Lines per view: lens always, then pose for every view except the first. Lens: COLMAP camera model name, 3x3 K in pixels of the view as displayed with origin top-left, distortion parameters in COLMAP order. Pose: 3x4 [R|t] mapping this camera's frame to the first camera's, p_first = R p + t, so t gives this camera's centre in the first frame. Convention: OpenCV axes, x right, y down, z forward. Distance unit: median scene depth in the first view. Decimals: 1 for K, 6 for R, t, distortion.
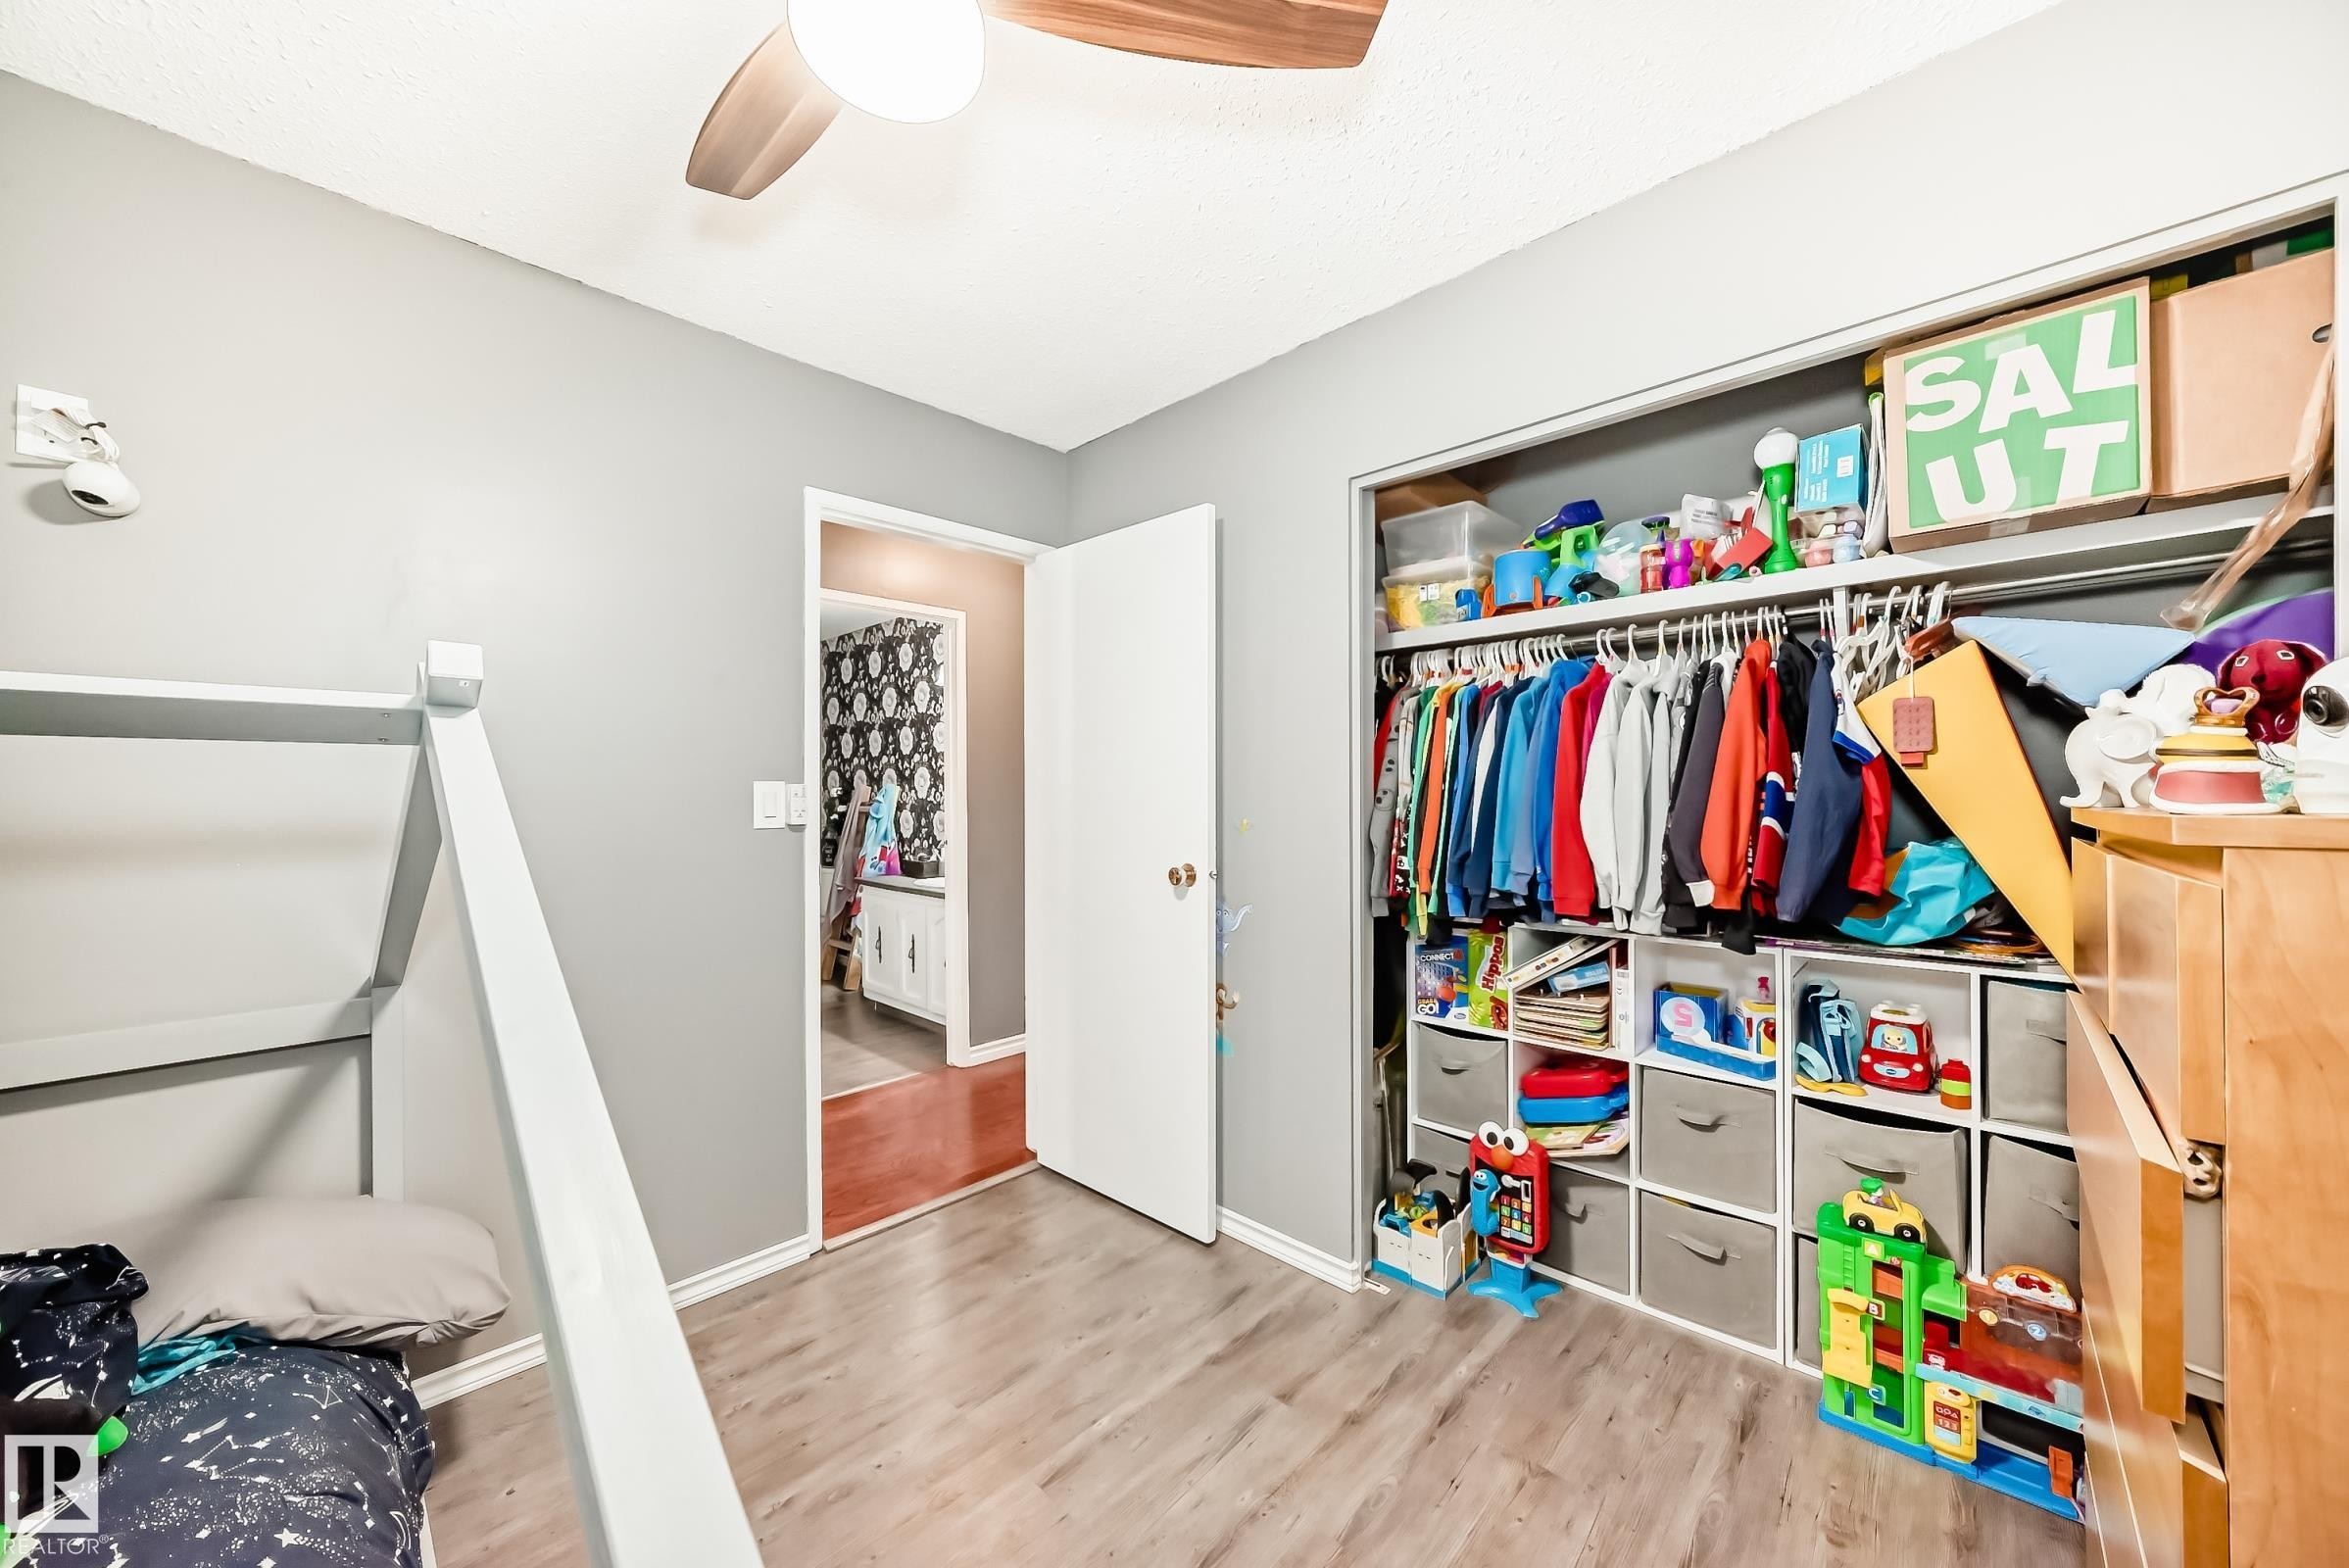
lens RADIAL K [[848.1, 0, 1178.6], [0, 848.1, 788.9], [0, 0, 1]] dist [-0.000216, 0.000498]
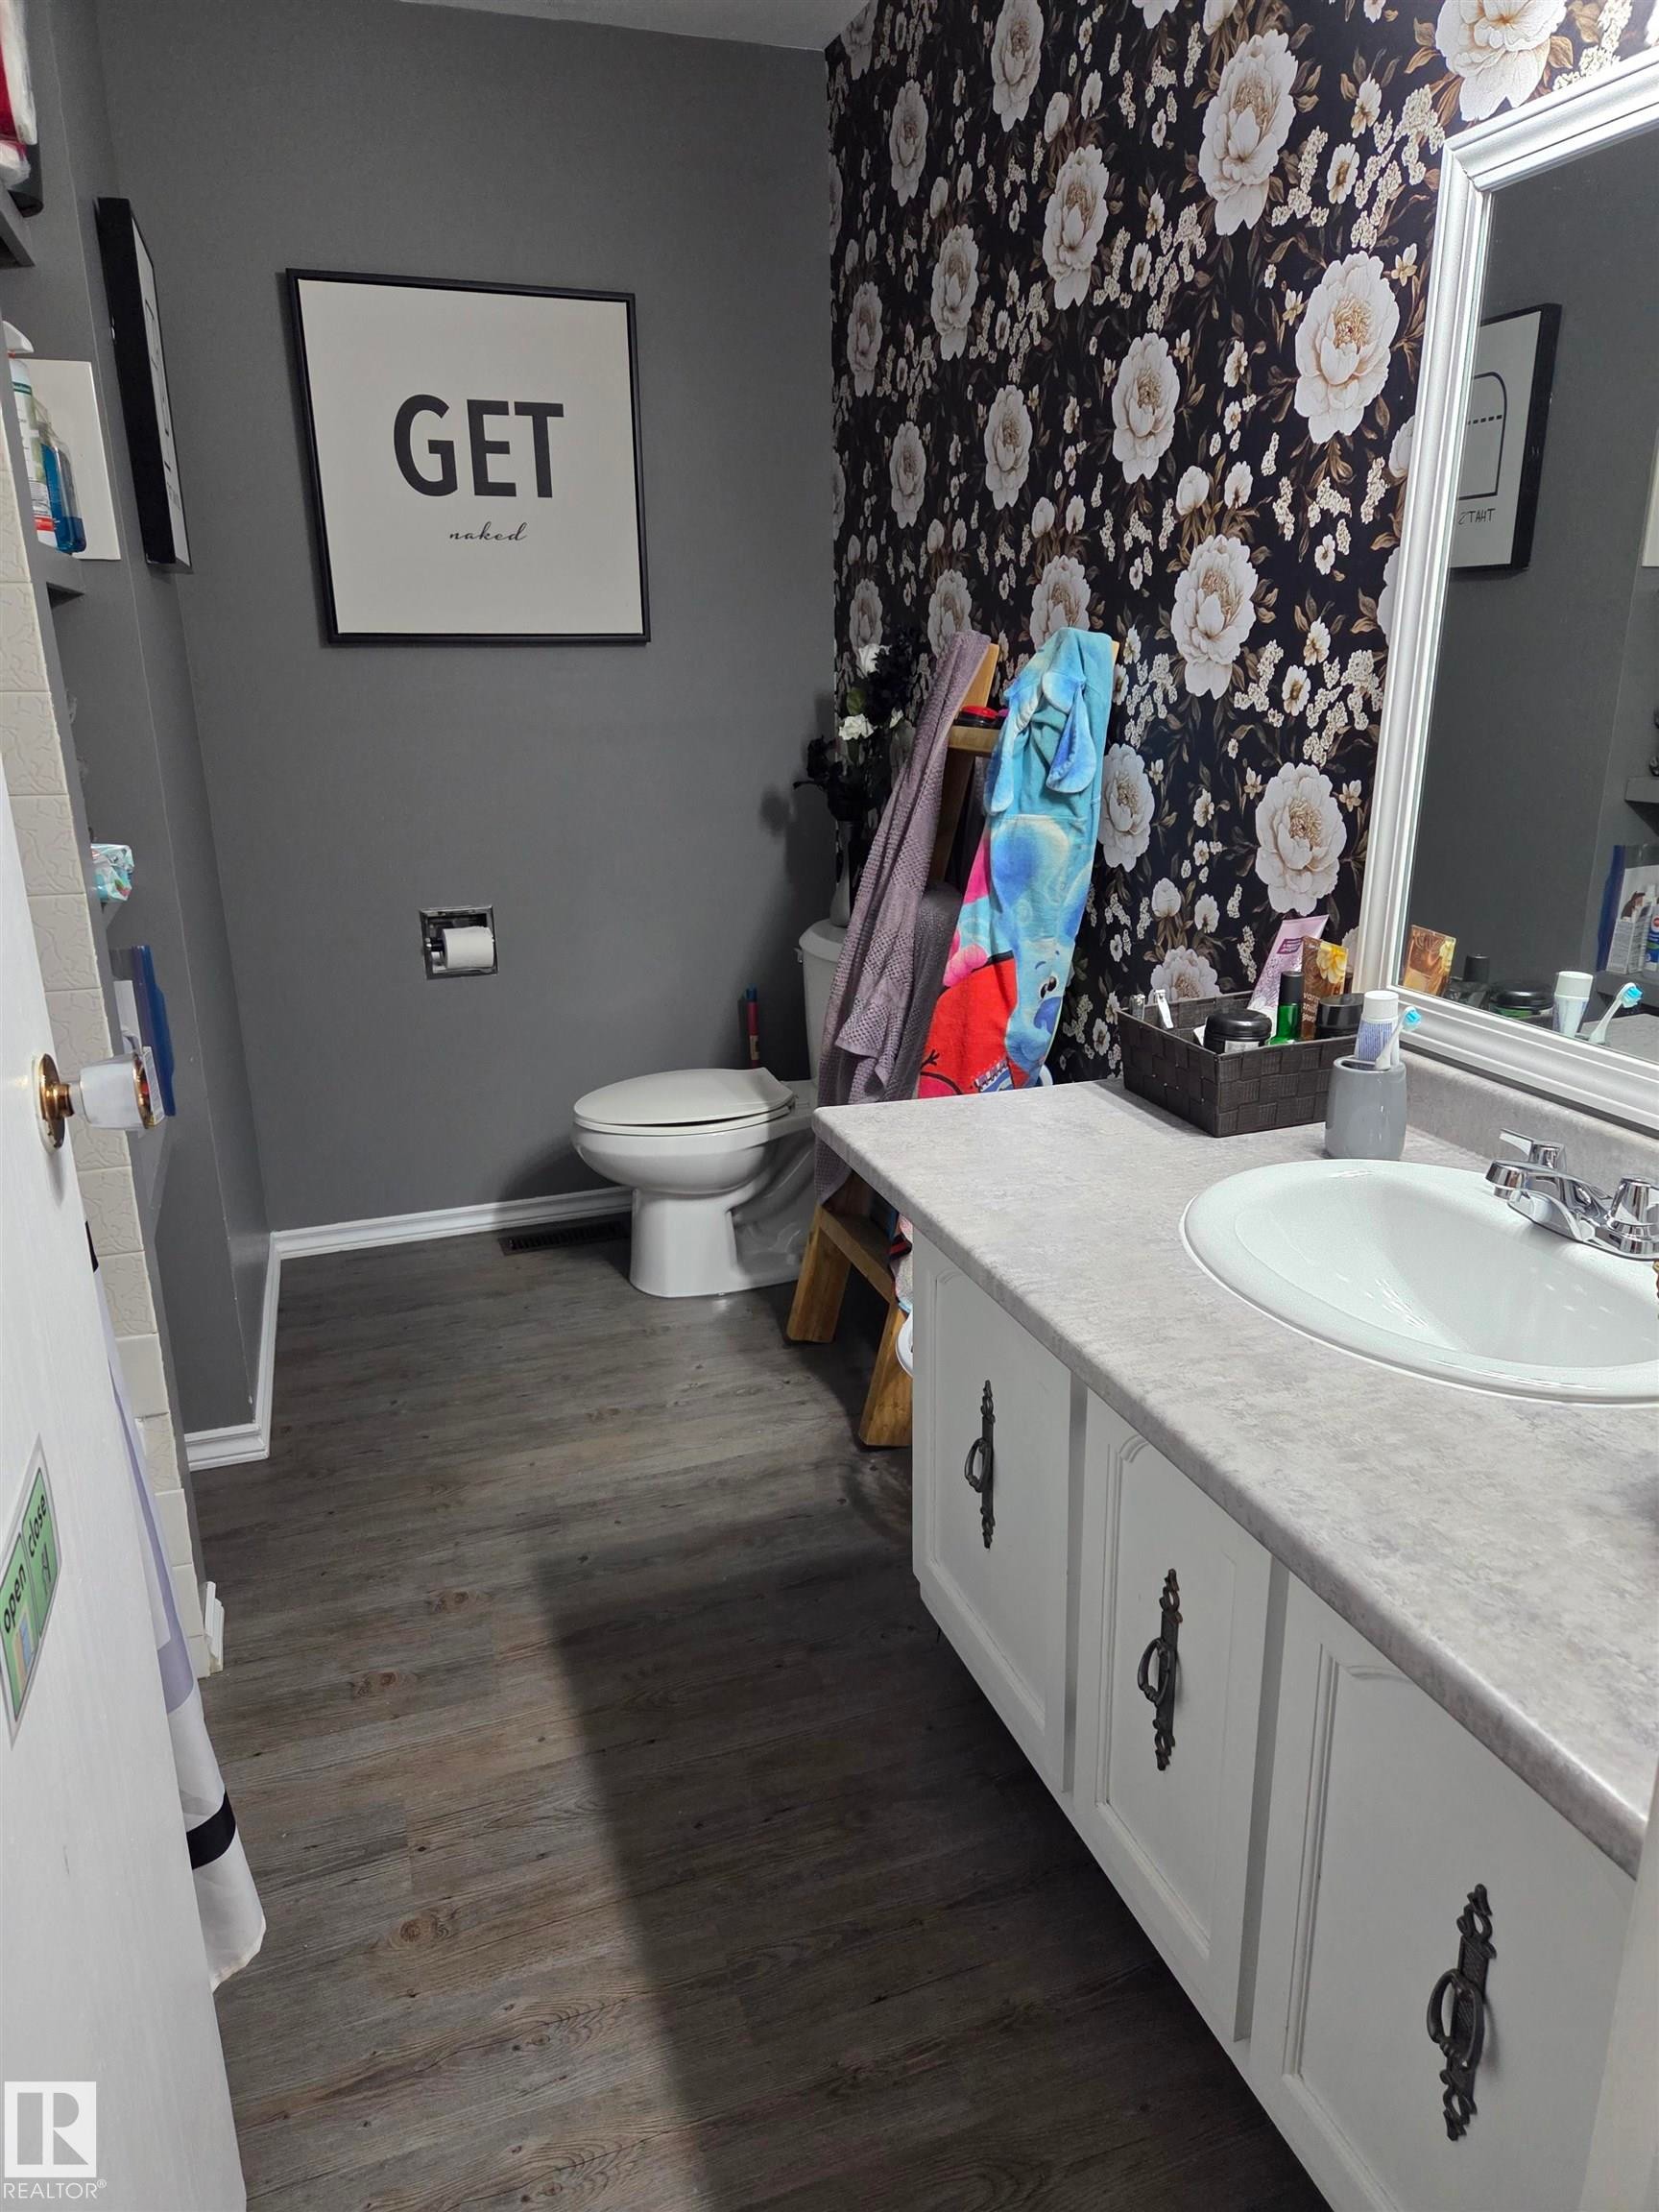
lens RADIAL K [[1459.6, 0, 831.0], [0, 1459.6, 1106.6], [0, 0, 1]] dist [0.004611, 0.000674]
pose [[0.893062, 0.130311, -0.430650, -0.208789], [0.007587, 0.952643, 0.303996, -0.002354], [0.449870, -0.274755, 0.849781, 0.599985]]
